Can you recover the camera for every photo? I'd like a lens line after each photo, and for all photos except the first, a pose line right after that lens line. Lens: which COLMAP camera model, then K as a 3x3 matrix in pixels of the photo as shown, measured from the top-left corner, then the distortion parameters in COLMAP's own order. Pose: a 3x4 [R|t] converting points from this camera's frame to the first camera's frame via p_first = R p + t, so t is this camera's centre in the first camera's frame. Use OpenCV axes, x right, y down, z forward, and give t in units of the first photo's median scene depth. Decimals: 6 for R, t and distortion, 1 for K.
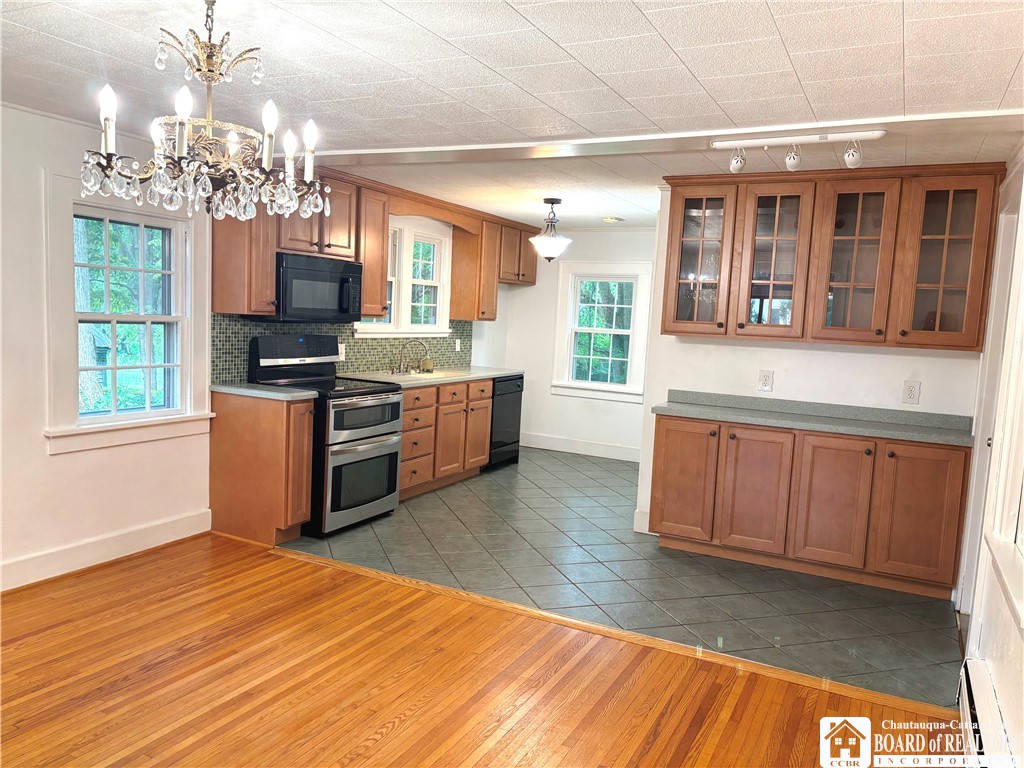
lens RADIAL K [[767.2, 0, 515.5], [0, 767.2, 386.8], [0, 0, 1]] dist [0.028495, -0.005171]
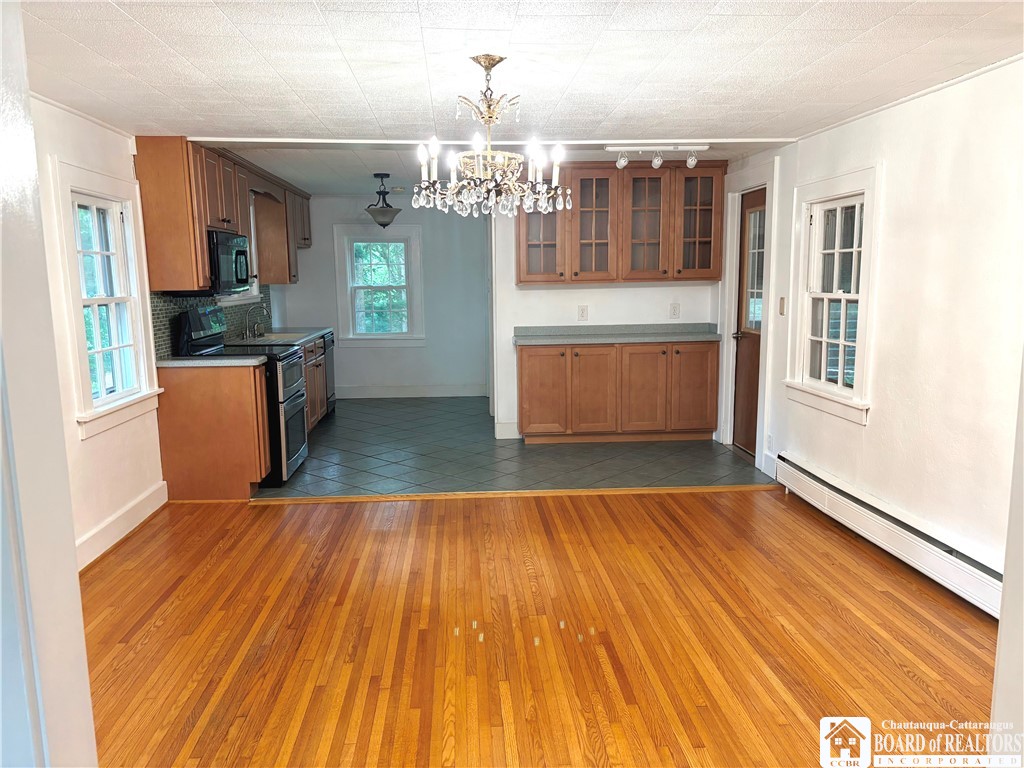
lens RADIAL K [[767.2, 0, 509.9], [0, 767.2, 386.8], [0, 0, 1]] dist [0.028495, -0.005171]
pose [[0.856698, -0.133802, 0.498161, -0.554520], [0.103763, 0.990732, 0.087659, -0.011033], [-0.505273, -0.023406, 0.862642, -0.142310]]
